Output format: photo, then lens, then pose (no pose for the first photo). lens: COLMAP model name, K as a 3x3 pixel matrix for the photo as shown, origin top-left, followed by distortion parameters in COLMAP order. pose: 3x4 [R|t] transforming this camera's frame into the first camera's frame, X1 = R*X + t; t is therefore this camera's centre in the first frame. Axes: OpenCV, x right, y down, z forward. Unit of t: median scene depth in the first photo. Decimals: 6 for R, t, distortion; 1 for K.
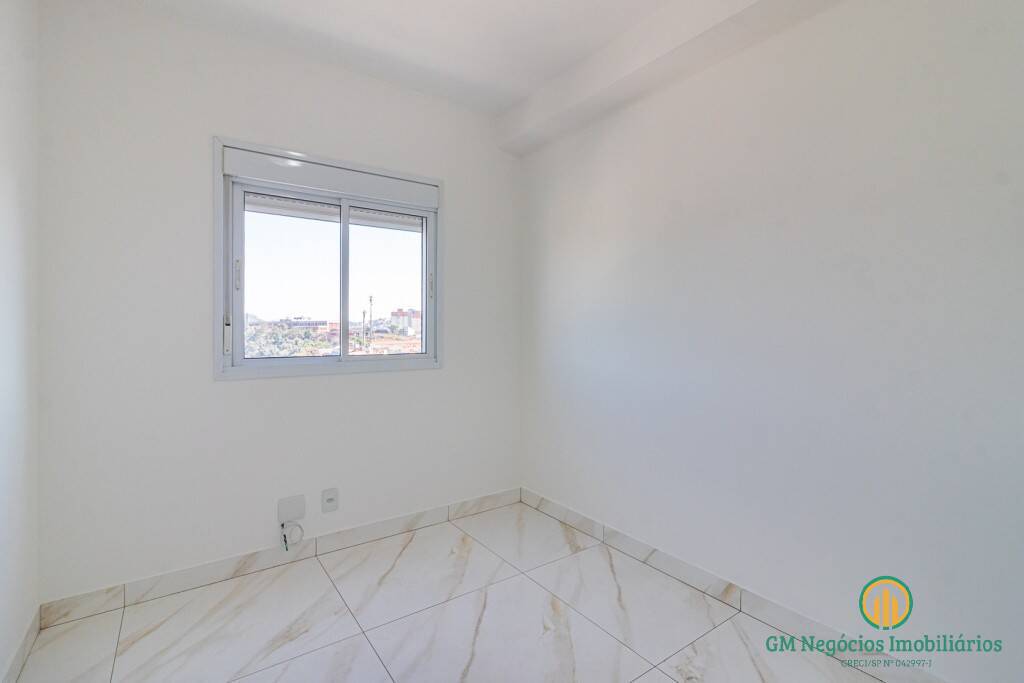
lens RADIAL K [[472.2, 0, 510.6], [0, 472.2, 321.3], [0, 0, 1]] dist [0.004093, 0.001876]
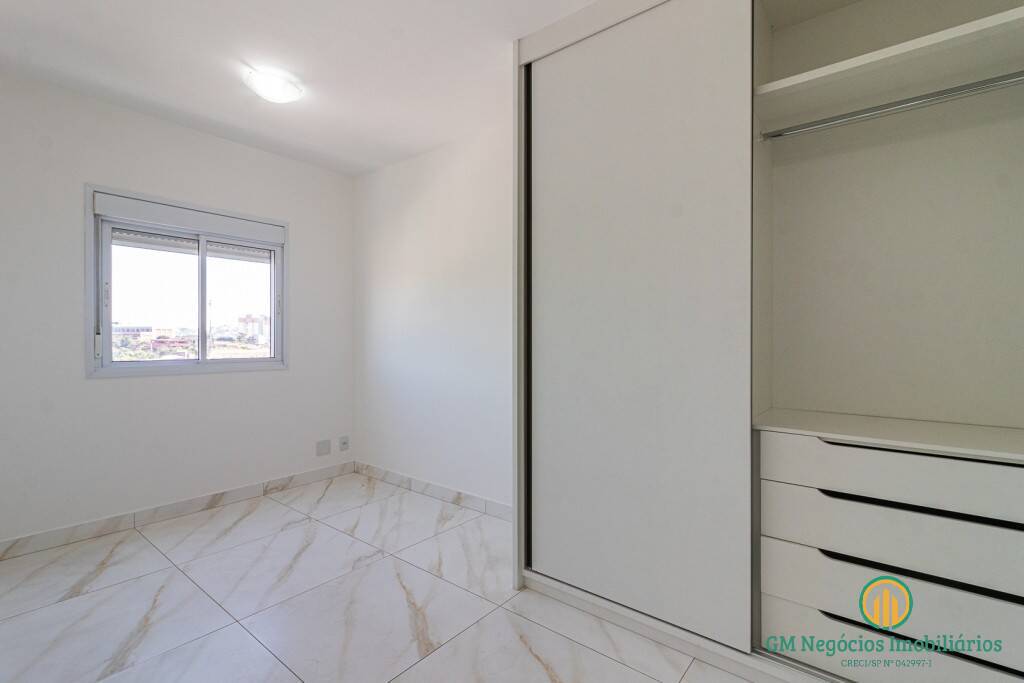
lens RADIAL K [[472.2, 0, 513.8], [0, 472.2, 333.7], [0, 0, 1]] dist [0.004093, 0.001876]
pose [[0.960718, 0.006253, 0.277454, 0.101805], [-0.008682, 0.999934, 0.007527, -0.012126], [-0.277389, -0.009640, 0.960709, -0.460324]]
